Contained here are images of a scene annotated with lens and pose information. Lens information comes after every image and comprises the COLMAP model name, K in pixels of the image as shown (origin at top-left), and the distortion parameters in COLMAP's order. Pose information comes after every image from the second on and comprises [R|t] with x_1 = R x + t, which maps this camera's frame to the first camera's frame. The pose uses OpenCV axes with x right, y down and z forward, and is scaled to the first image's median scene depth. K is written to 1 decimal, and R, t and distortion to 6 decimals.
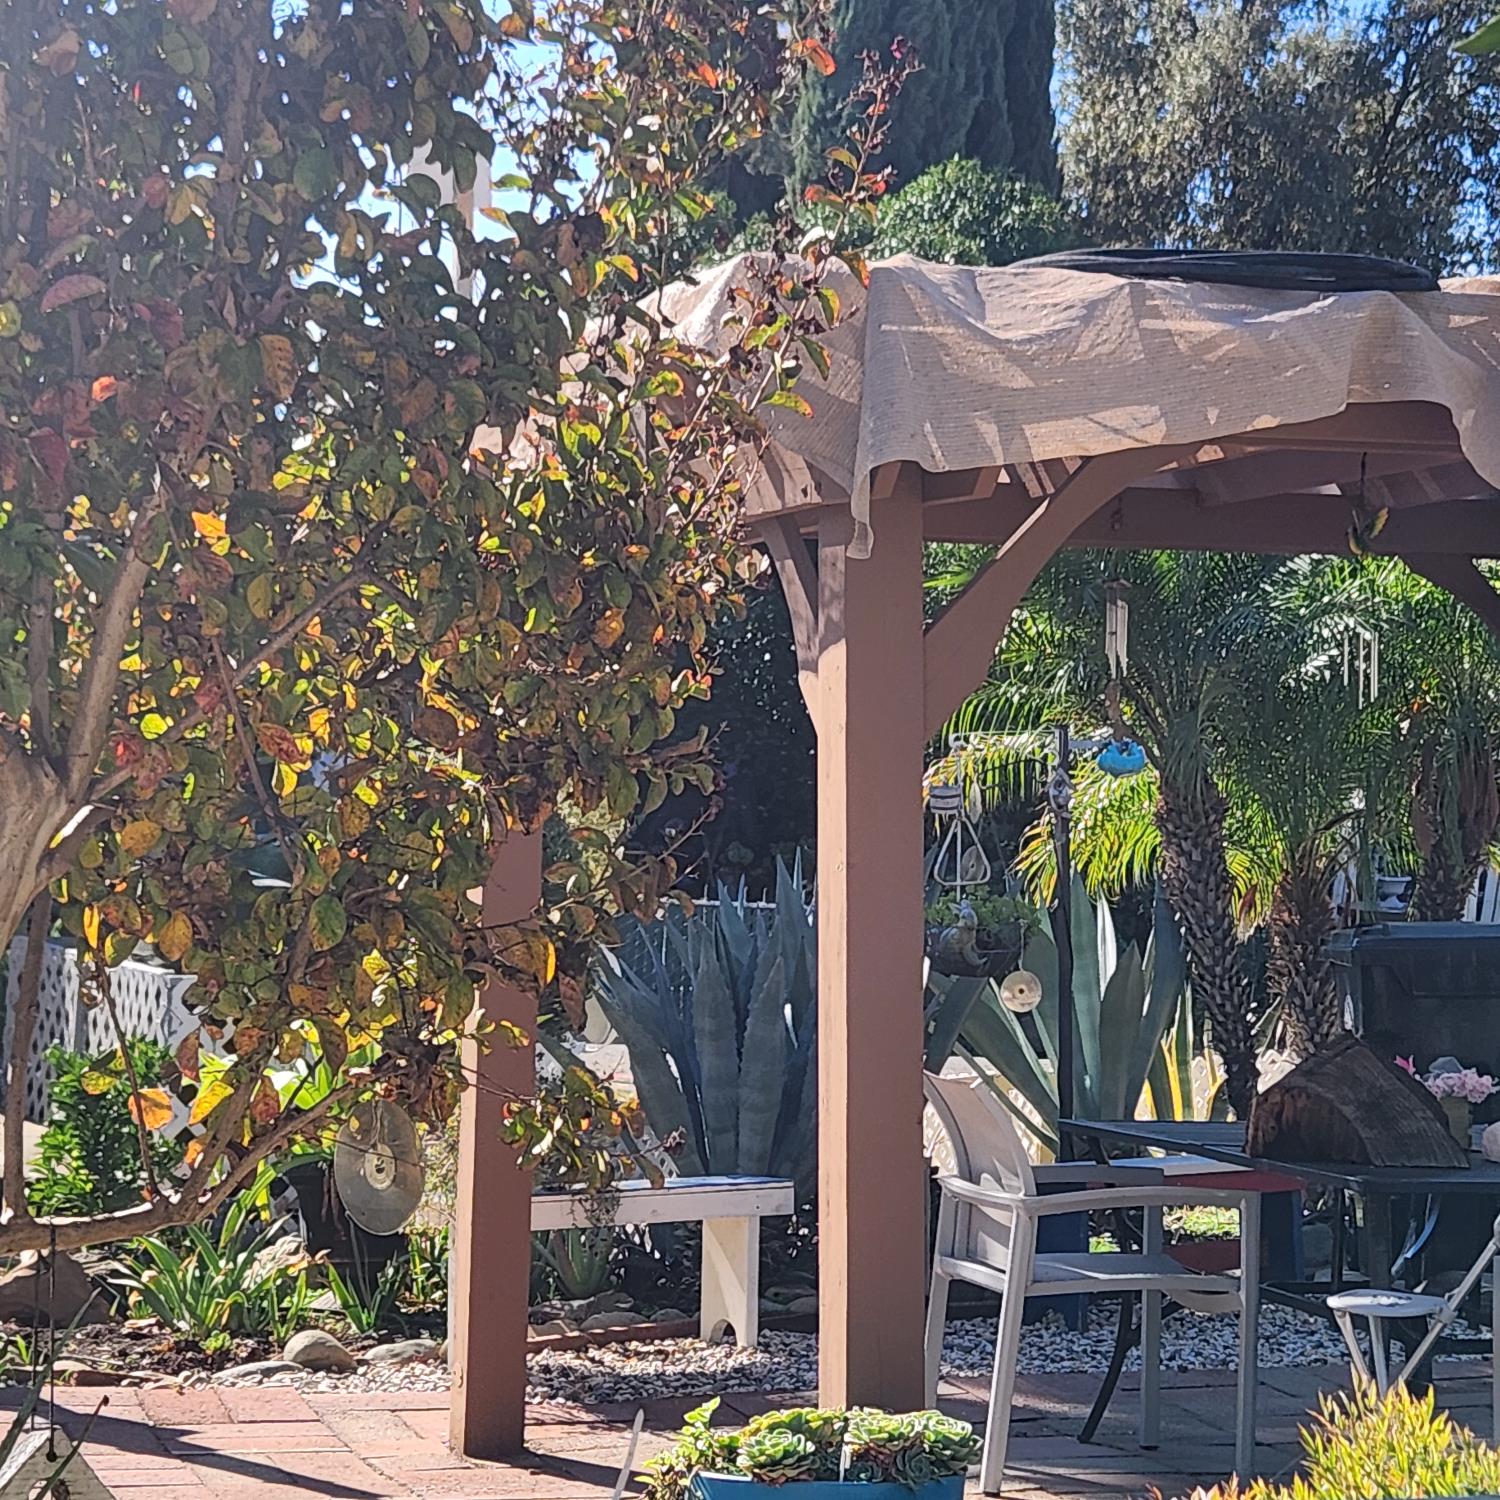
lens RADIAL K [[1341.9, 0, 650.8], [0, 1341.9, 690.1], [0, 0, 1]] dist [0.053270, -0.013694]
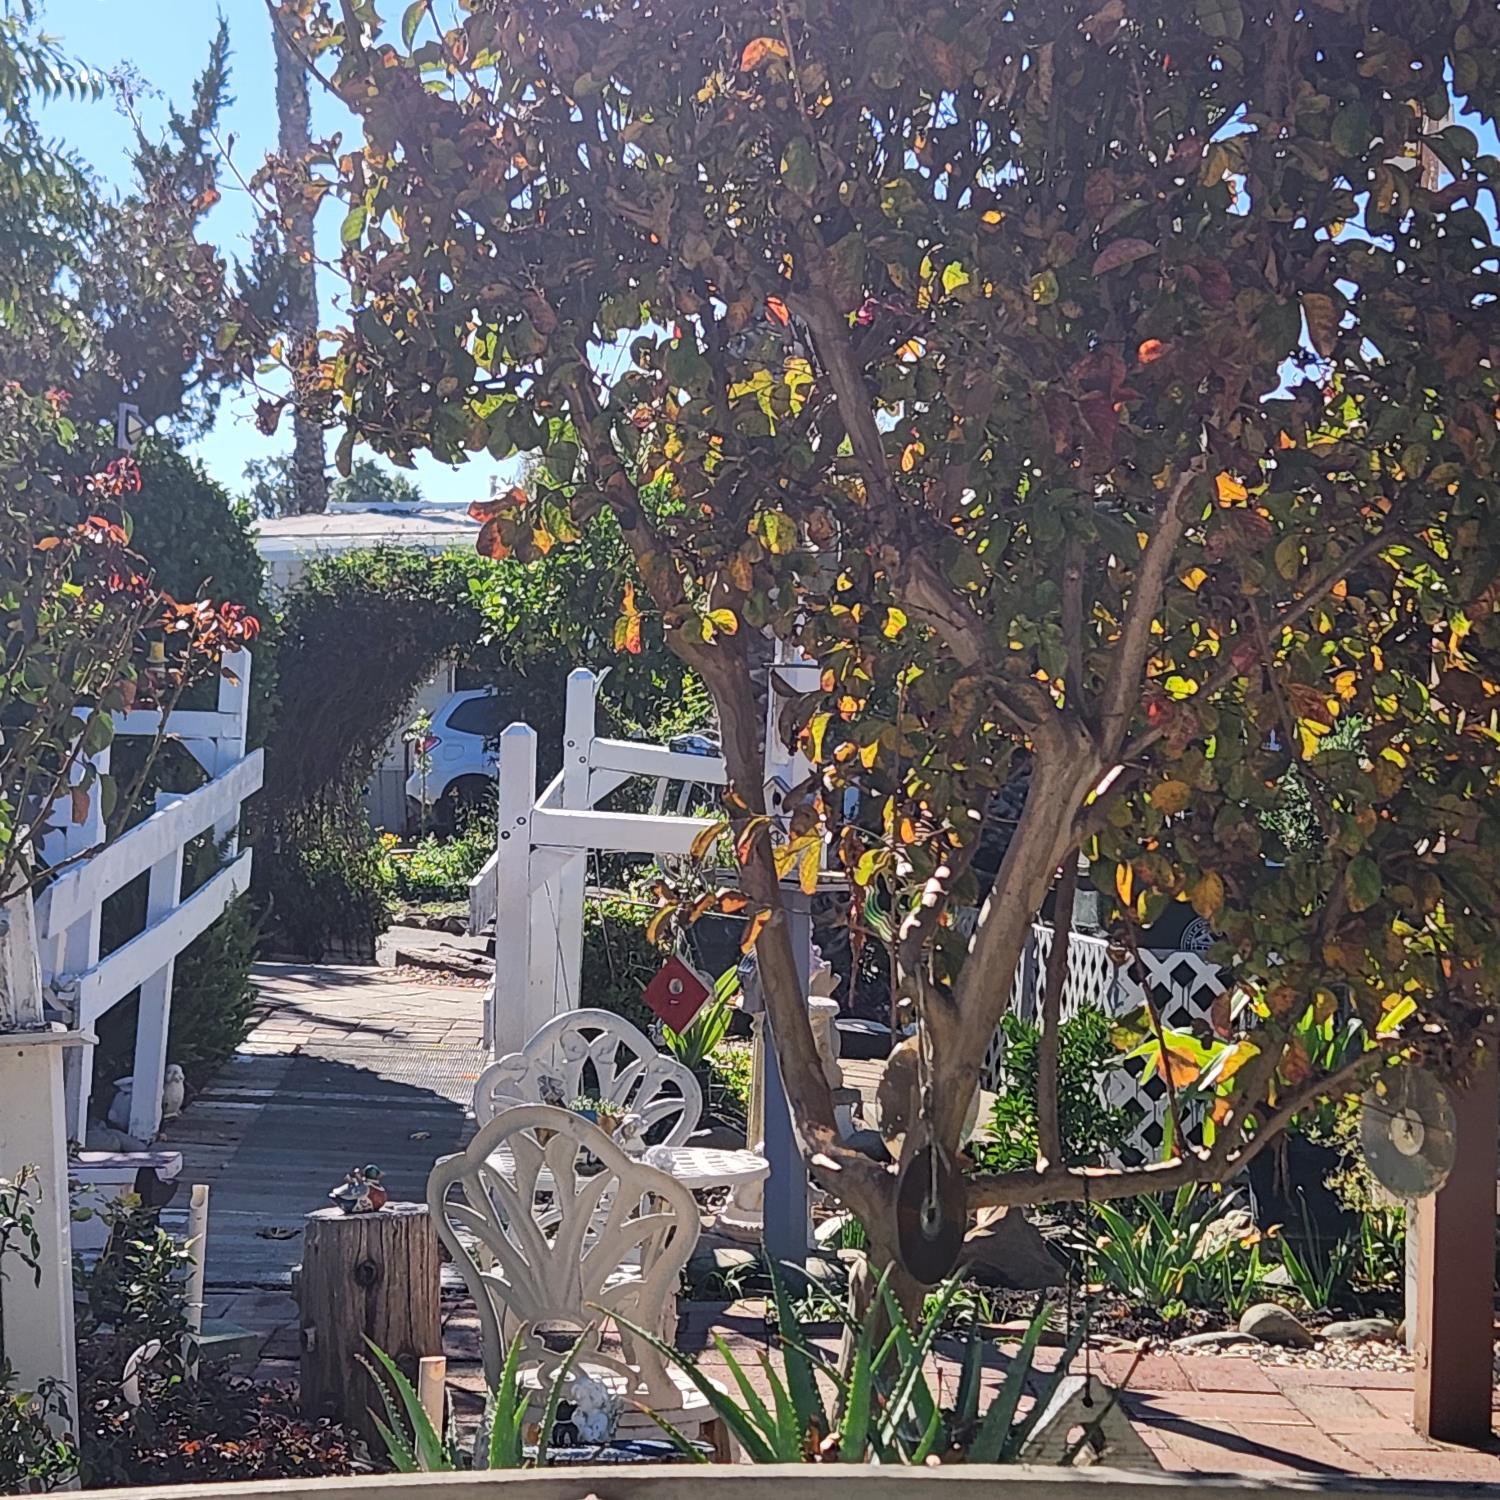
lens RADIAL K [[1341.9, 0, 933.5], [0, 1341.9, 760.7], [0, 0, 1]] dist [0.053270, -0.013694]
pose [[0.997304, 0.003101, -0.073322, -0.433538], [-0.003245, 0.999993, -0.001845, 0.075895], [0.073315, 0.002078, 0.997307, -0.014210]]
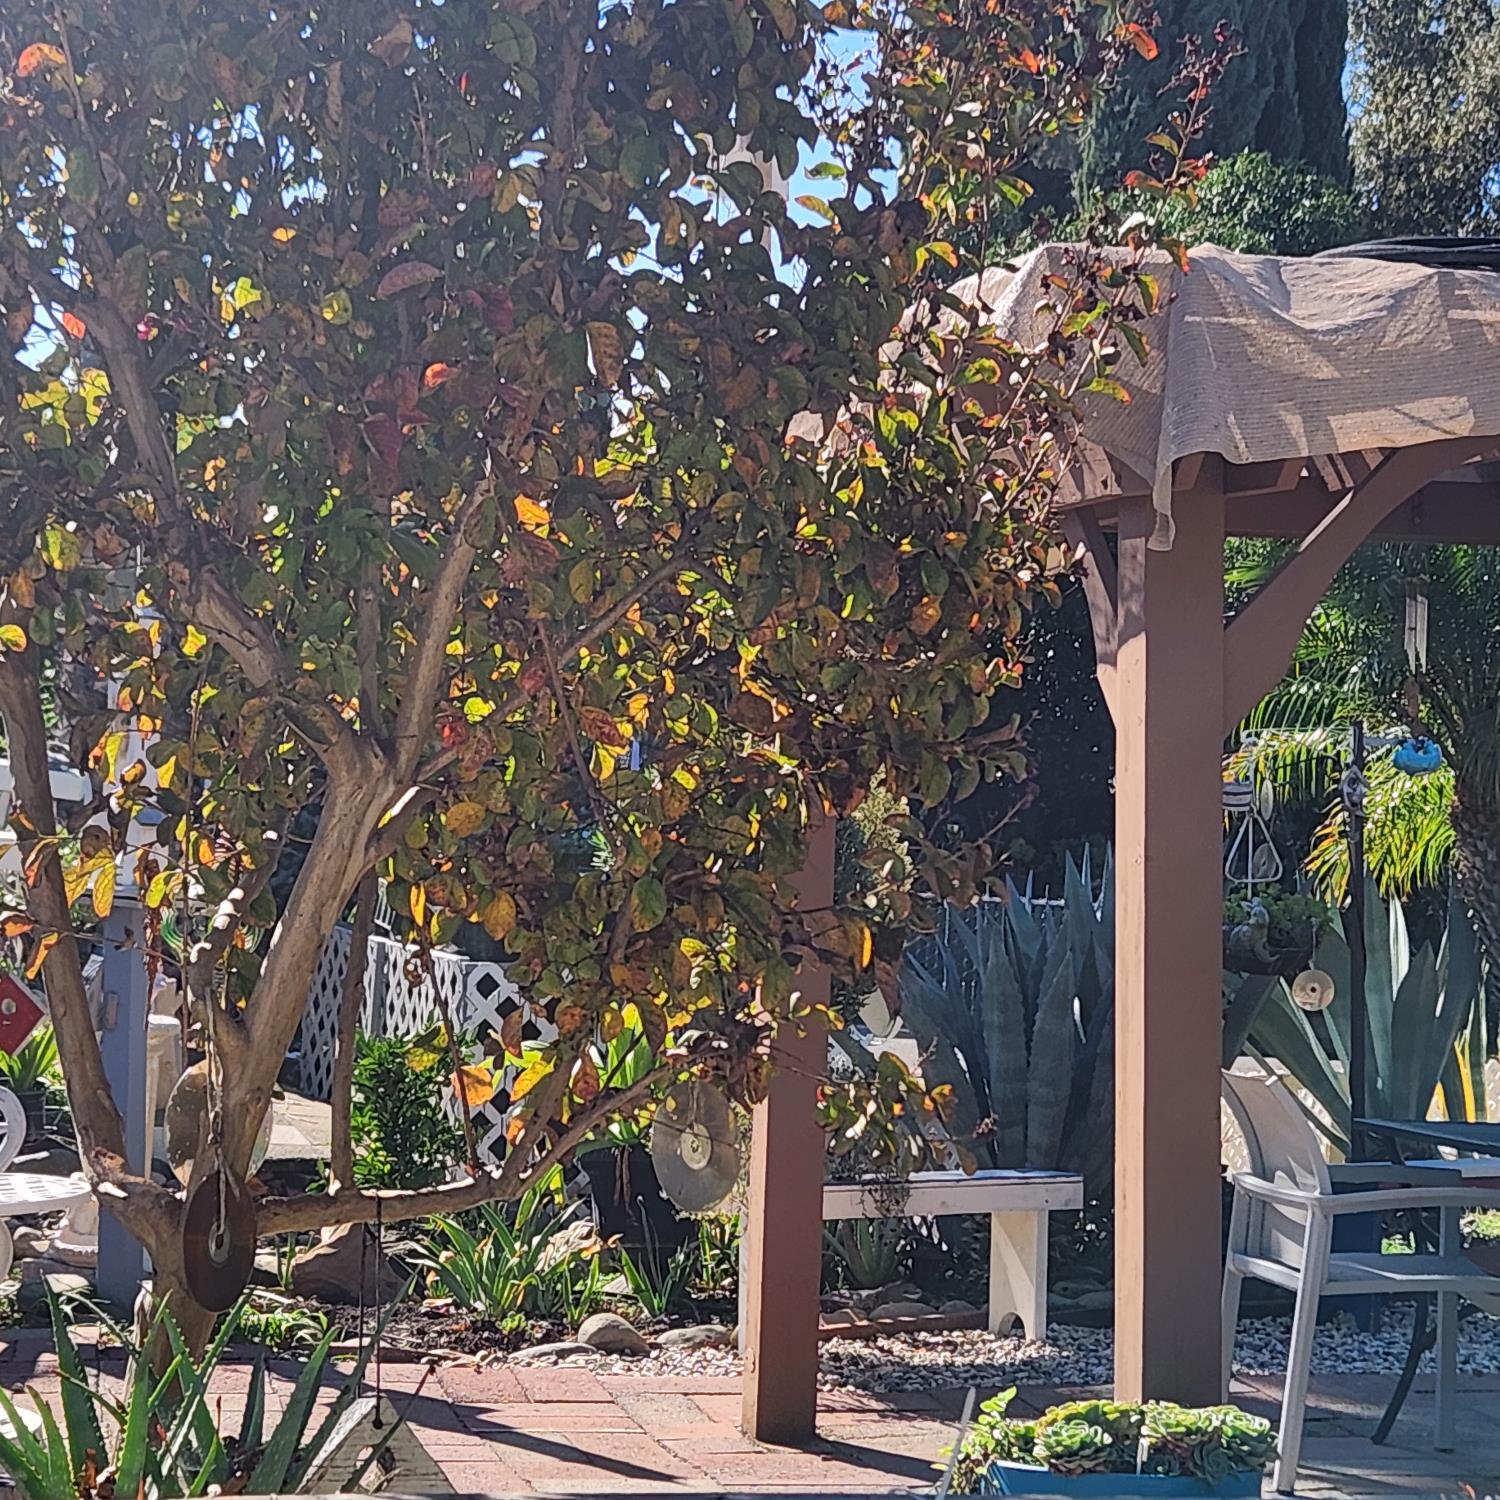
lens RADIAL K [[1341.9, 0, 725.5], [0, 1341.9, 736.6], [0, 0, 1]] dist [0.053270, -0.013694]
pose [[0.999768, 0.006562, -0.020495, -0.145613], [-0.006529, 0.999977, 0.001675, 0.040177], [0.020506, -0.001541, 0.999789, -0.005501]]
